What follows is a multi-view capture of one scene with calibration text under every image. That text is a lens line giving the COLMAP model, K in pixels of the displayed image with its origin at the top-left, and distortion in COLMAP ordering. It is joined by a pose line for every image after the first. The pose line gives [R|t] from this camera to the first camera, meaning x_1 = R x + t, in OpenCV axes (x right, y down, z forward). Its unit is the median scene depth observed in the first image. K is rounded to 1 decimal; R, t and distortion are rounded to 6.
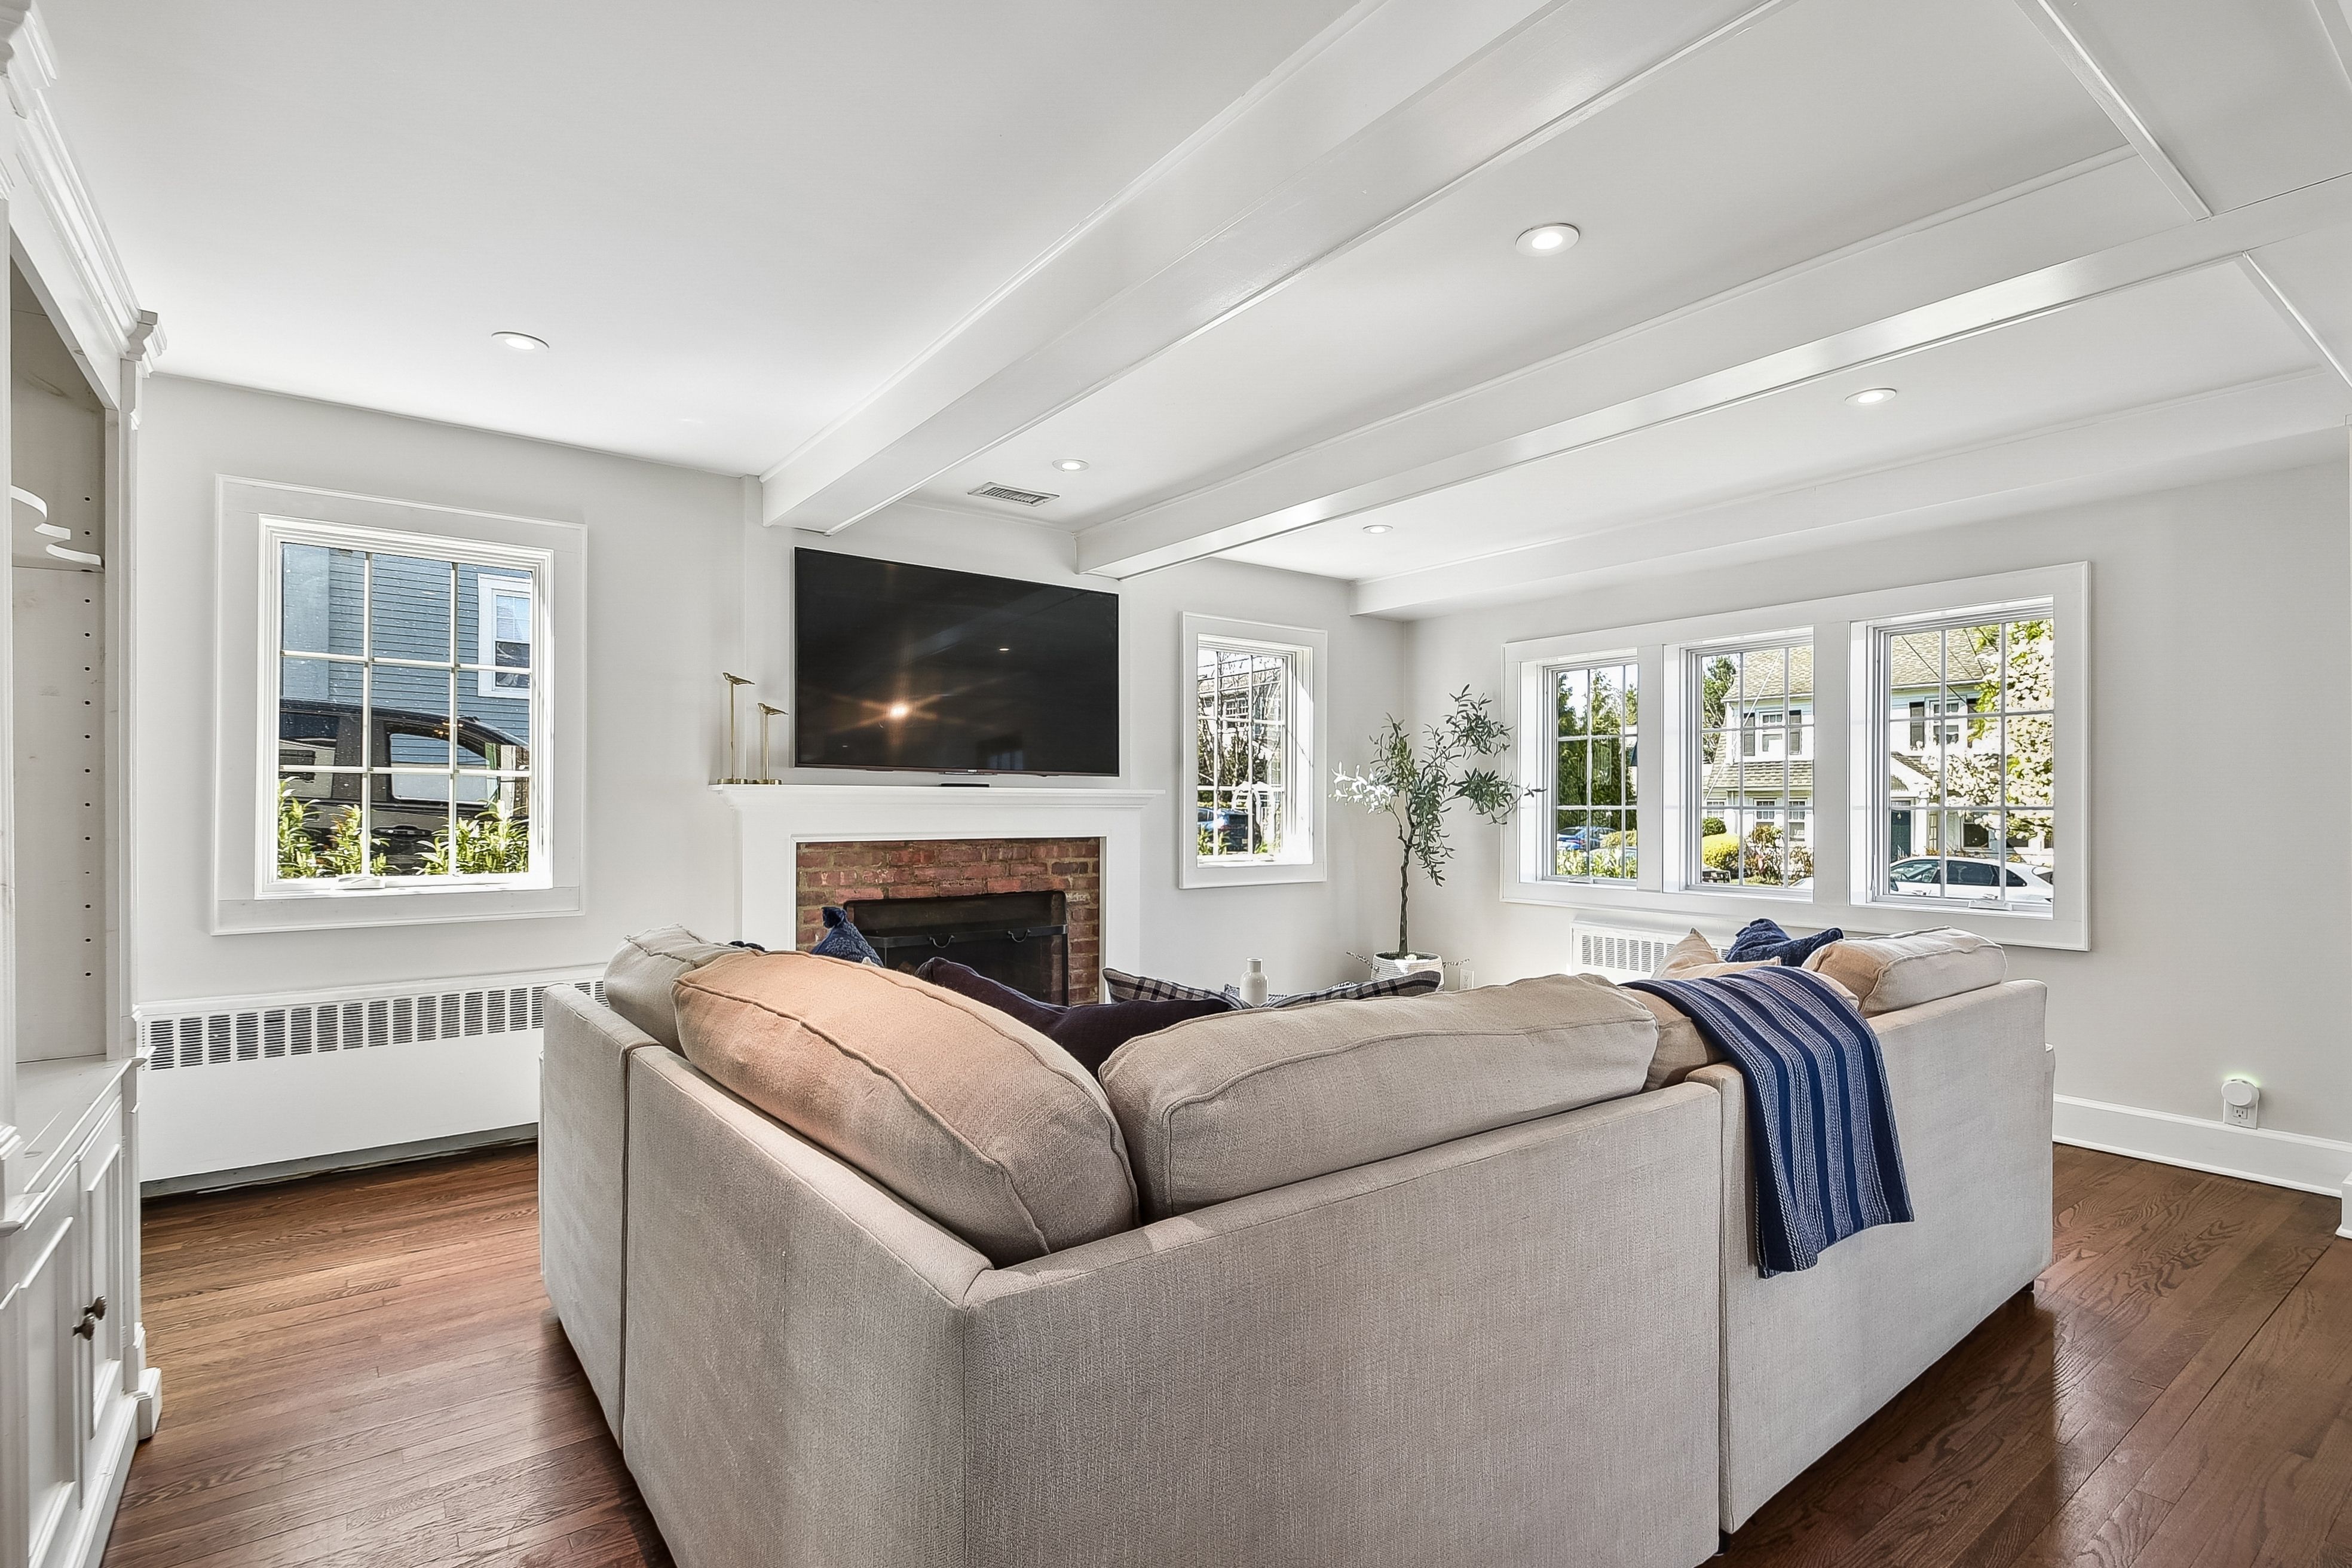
lens RADIAL K [[1117.5, 0, 1176.0], [0, 1117.5, 784.0], [0, 0, 1]] dist [0.000433, 0.000093]
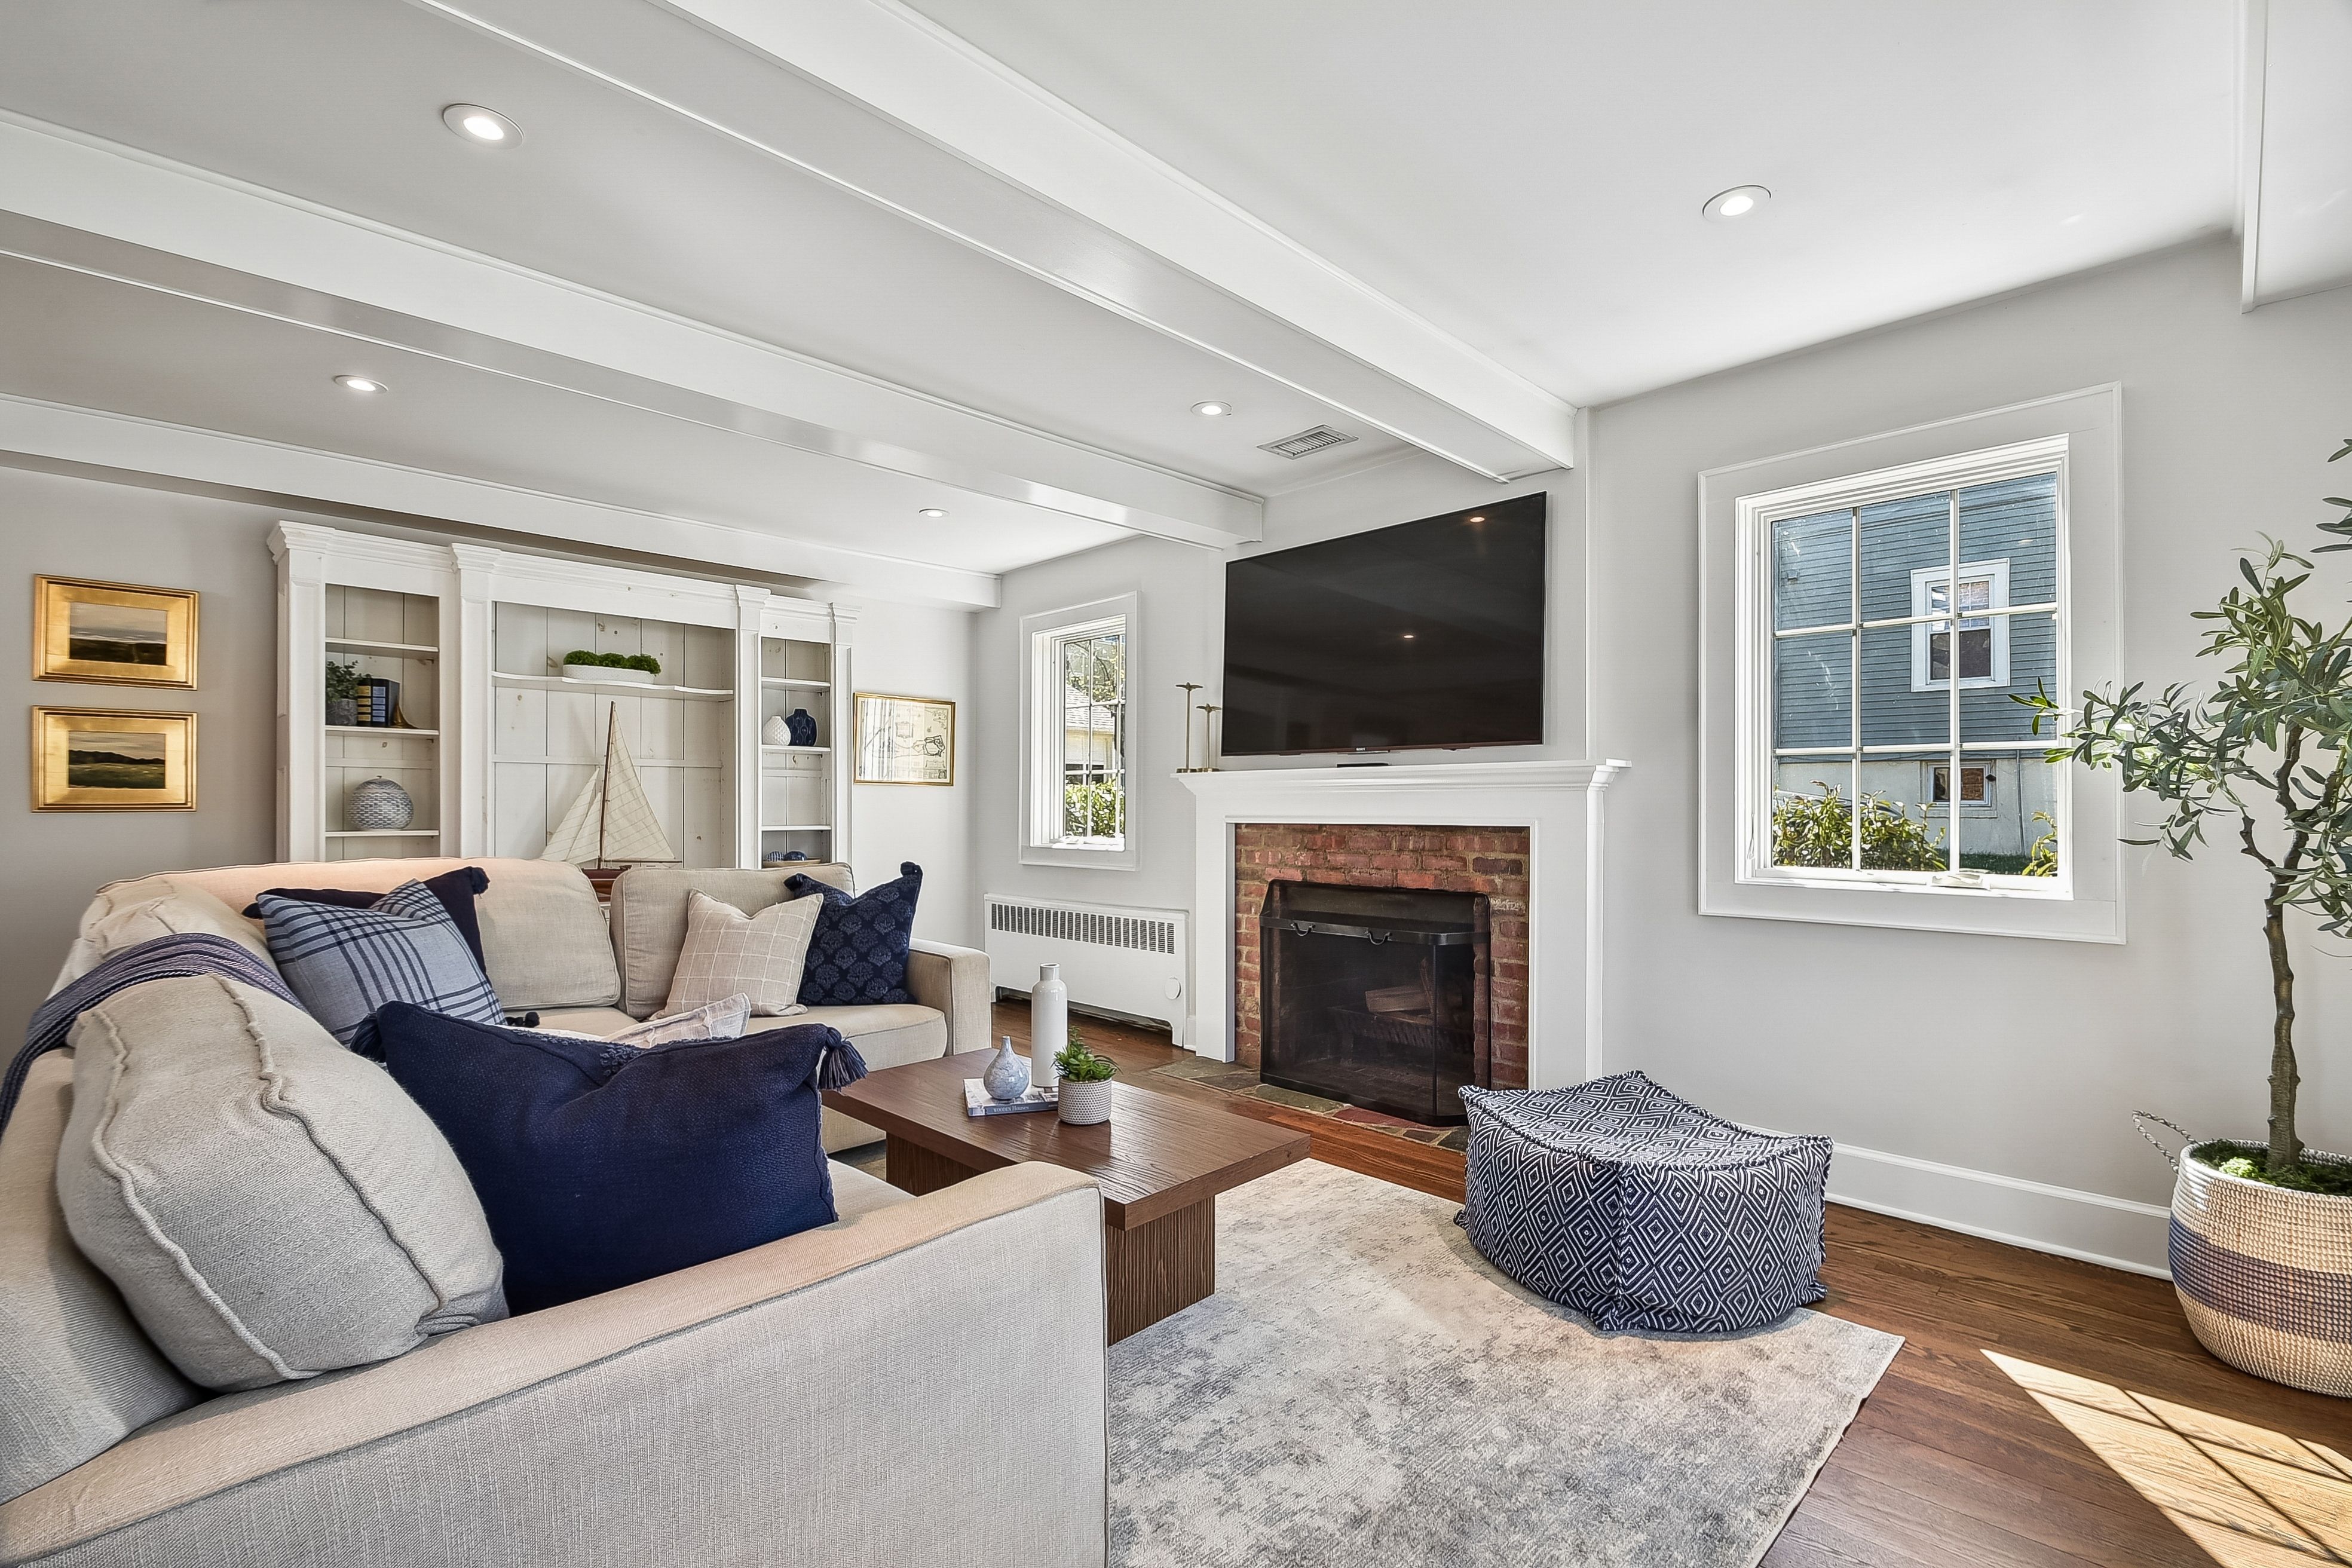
lens RADIAL K [[1032.4, 0, 1176.0], [0, 1032.4, 784.0], [0, 0, 1]] dist [0.000985, 0.000186]
pose [[0.143810, -0.024512, -0.989302, 0.613820], [0.018296, 0.999588, -0.022107, 0.031699], [0.989436, -0.014921, 0.144200, 0.713821]]
